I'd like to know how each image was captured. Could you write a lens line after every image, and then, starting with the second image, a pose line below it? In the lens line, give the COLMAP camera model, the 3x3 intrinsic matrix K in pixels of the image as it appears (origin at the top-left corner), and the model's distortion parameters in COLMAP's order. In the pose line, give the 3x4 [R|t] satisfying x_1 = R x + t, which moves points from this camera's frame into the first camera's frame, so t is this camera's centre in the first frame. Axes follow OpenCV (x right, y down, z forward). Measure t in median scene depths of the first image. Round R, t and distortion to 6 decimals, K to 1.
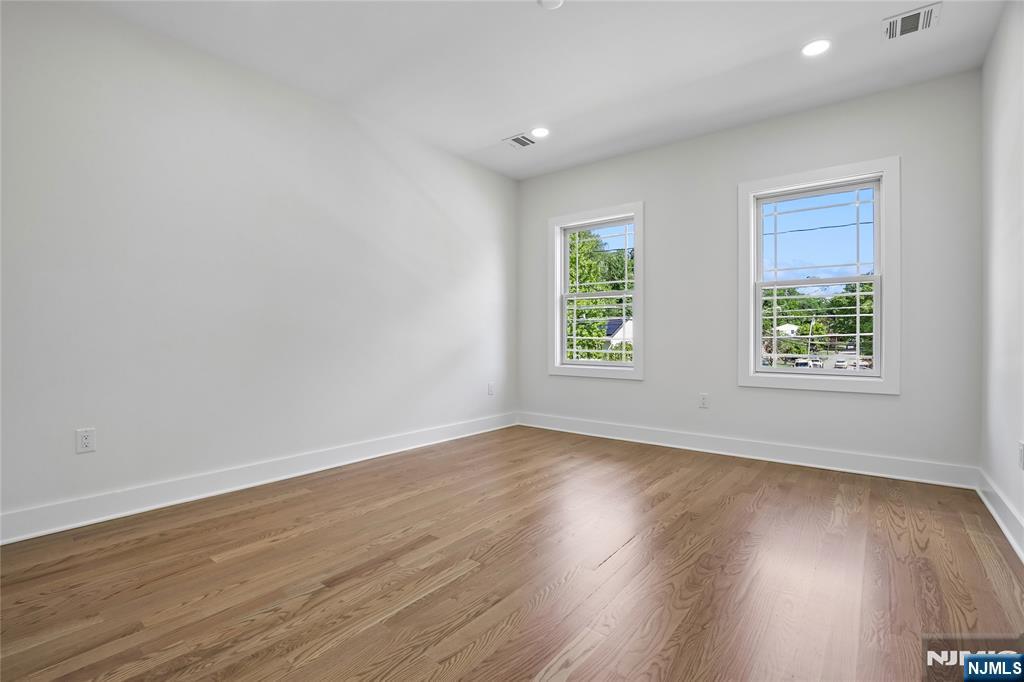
lens RADIAL K [[480.9, 0, 512.0], [0, 480.9, 341.0], [0, 0, 1]] dist [-0.032246, 0.008979]
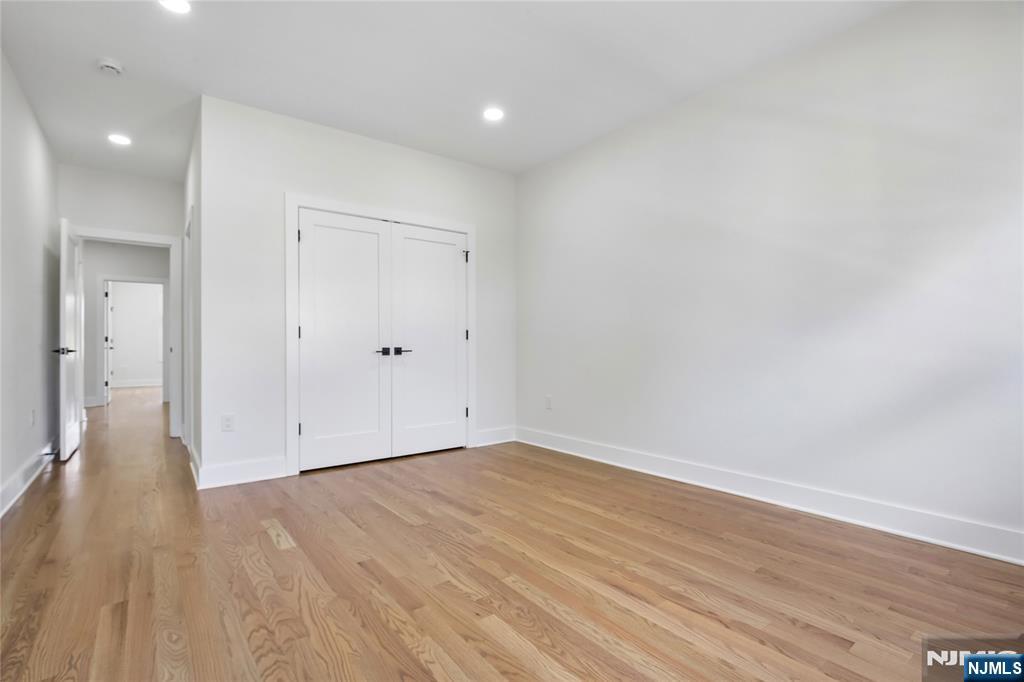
lens RADIAL K [[480.9, 0, 512.0], [0, 480.9, 341.0], [0, 0, 1]] dist [-0.032246, 0.008979]
pose [[-0.255426, -0.008346, -0.966793, 0.856100], [-0.001366, 0.999965, -0.008271, -0.010741], [0.966828, -0.000792, -0.255429, 1.224230]]
